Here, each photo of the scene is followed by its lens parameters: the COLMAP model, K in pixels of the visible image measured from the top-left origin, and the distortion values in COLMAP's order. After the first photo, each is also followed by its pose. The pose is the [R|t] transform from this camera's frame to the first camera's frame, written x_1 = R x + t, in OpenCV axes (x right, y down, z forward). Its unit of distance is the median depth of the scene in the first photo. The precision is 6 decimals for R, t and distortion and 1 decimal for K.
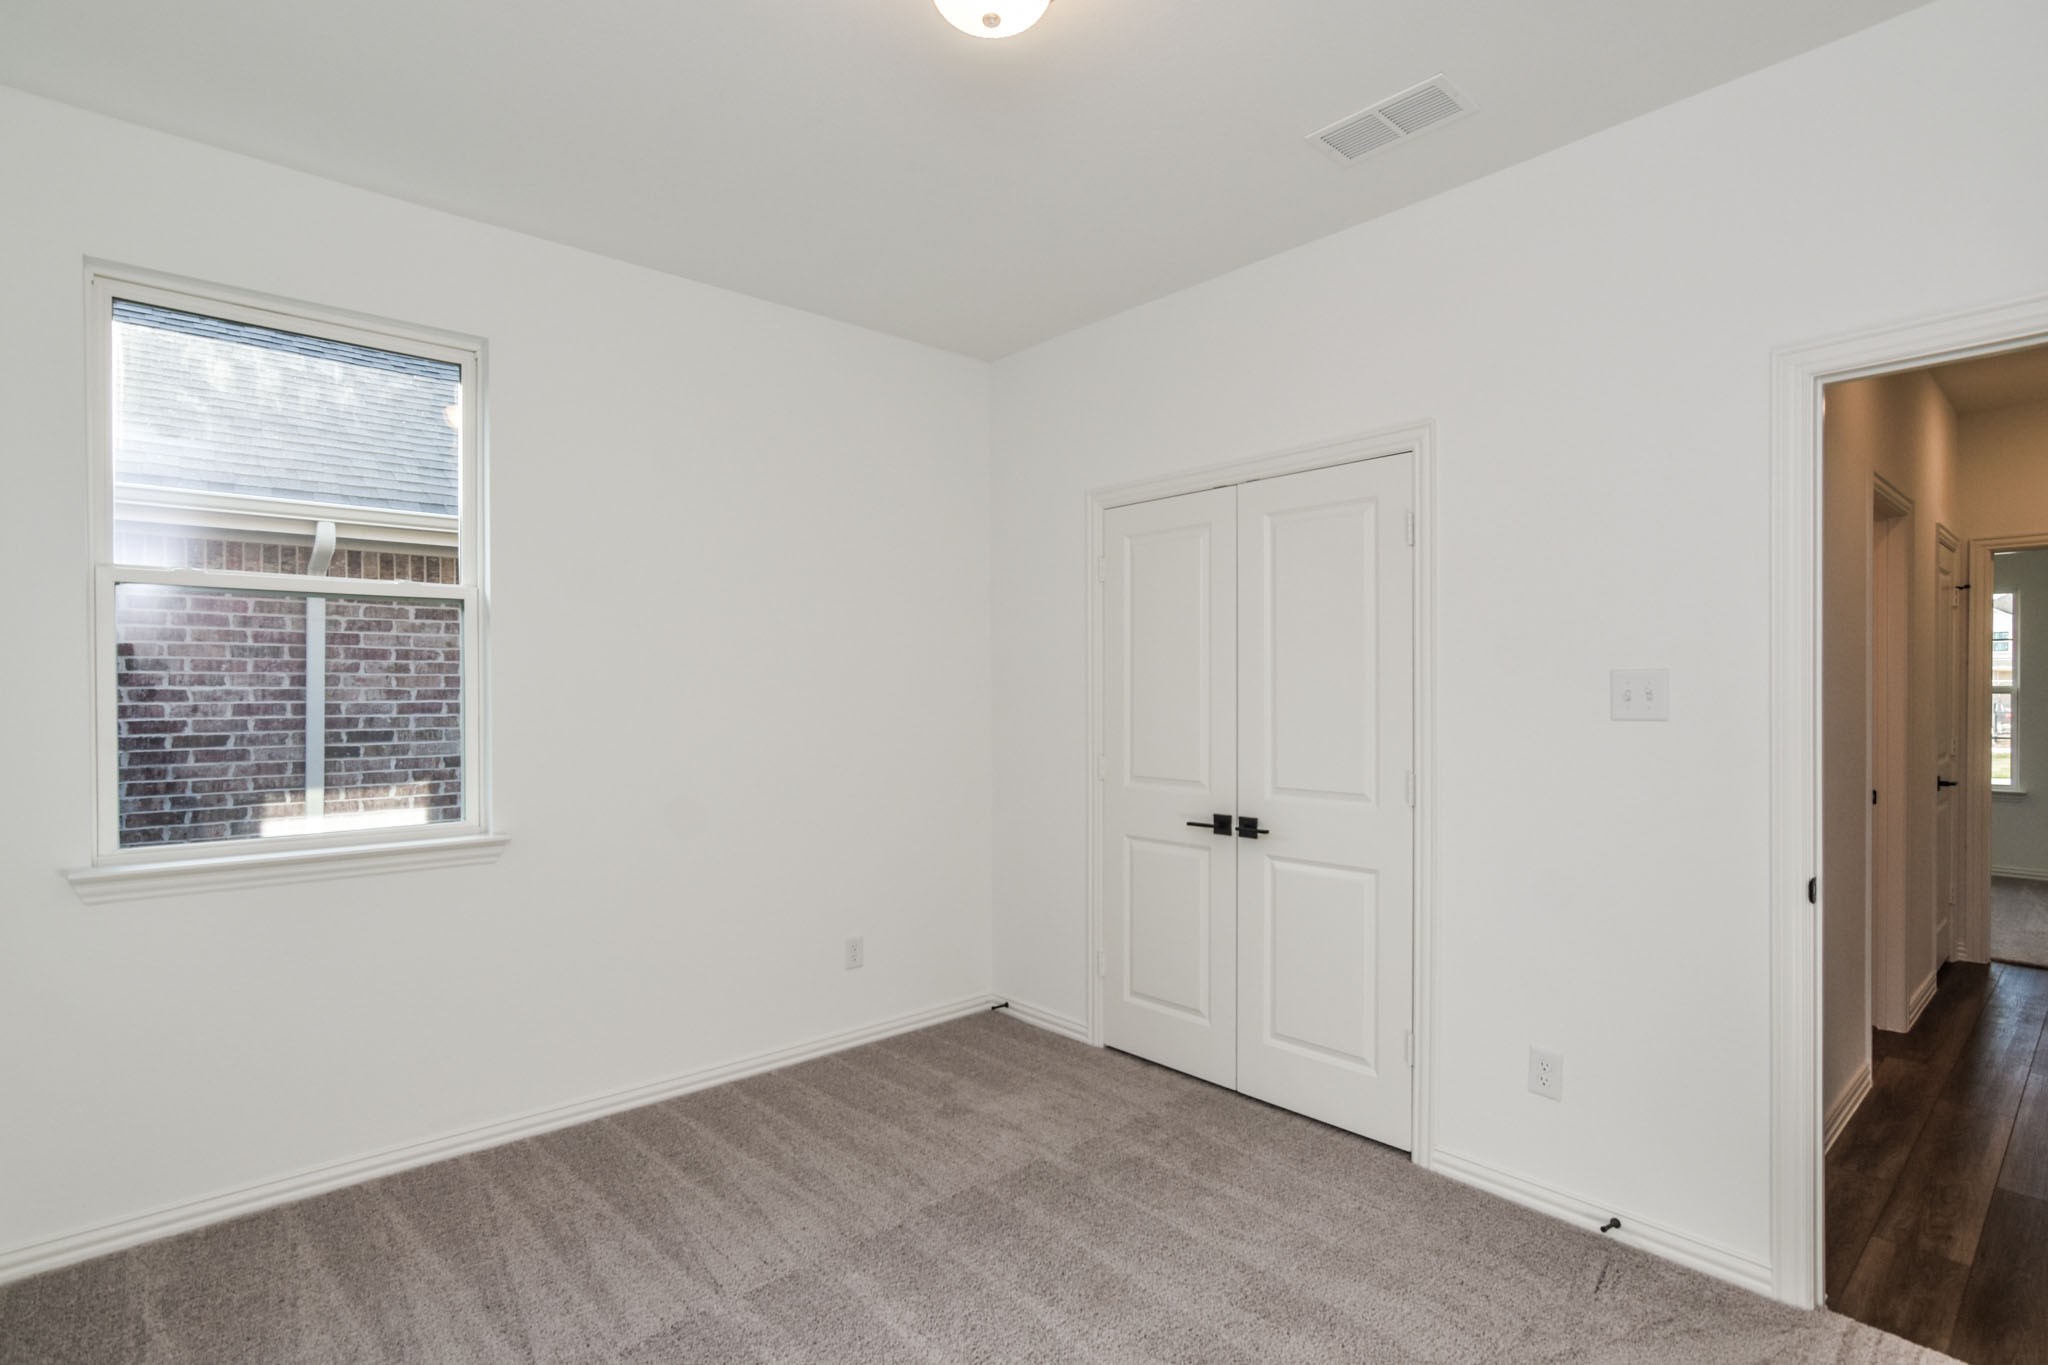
lens RADIAL K [[1005.0, 0, 1024.0], [0, 1005.0, 682.5], [0, 0, 1]] dist [0.029976, 0.000272]
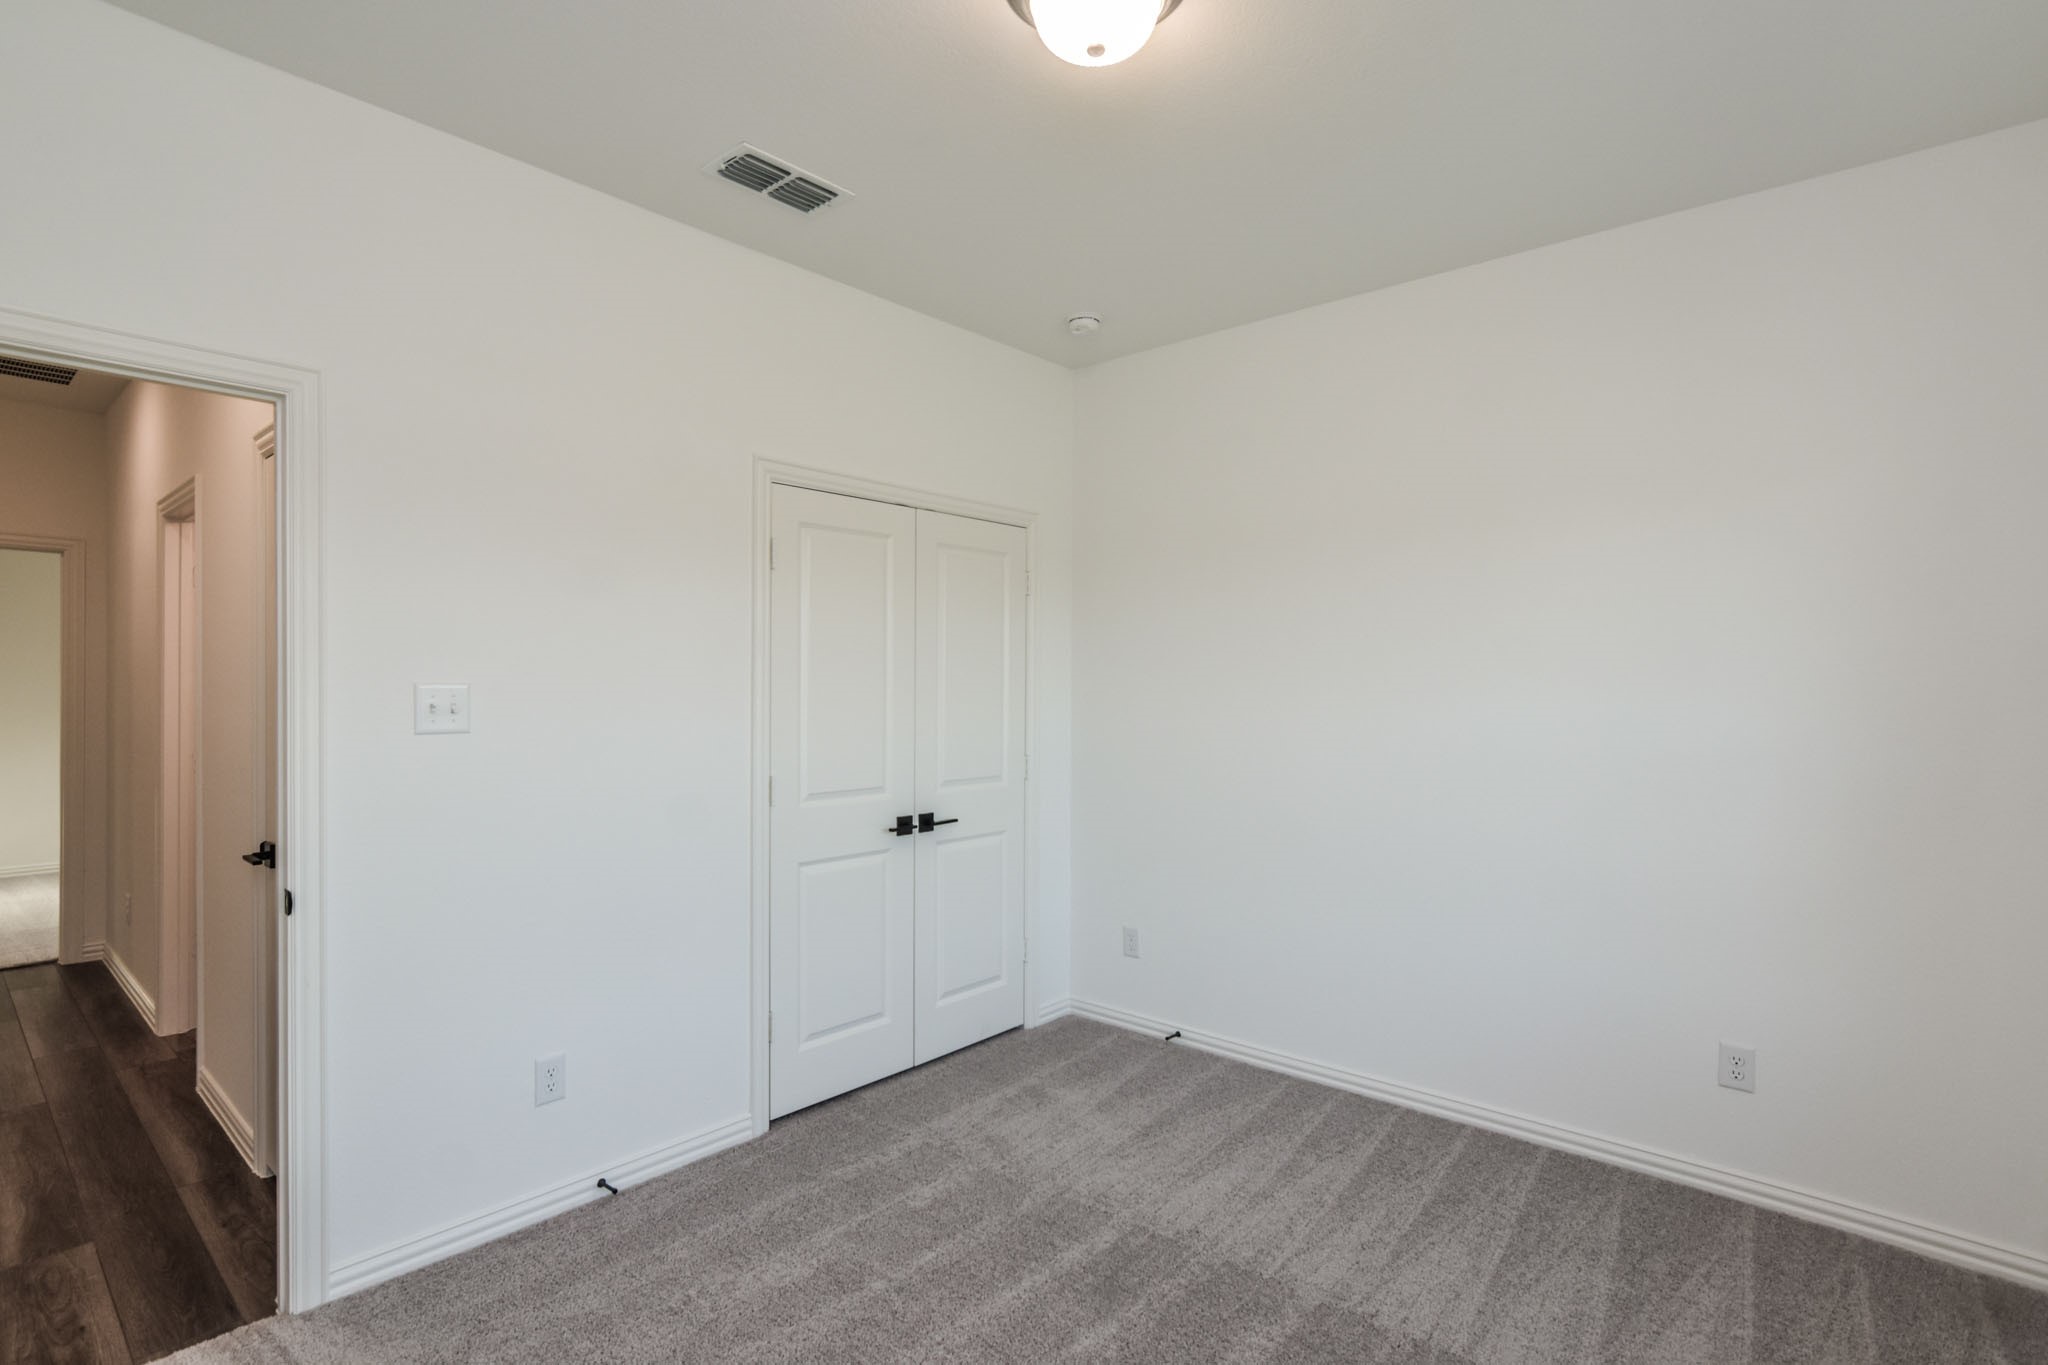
lens RADIAL K [[1003.0, 0, 1026.0], [0, 1003.0, 704.4], [0, 0, 1]] dist [0.002002, 0.000233]
pose [[-0.102081, -0.005268, 0.994762, -0.866663], [0.003671, 0.999977, 0.005672, 0.008590], [-0.994769, 0.004231, -0.102059, 0.984744]]
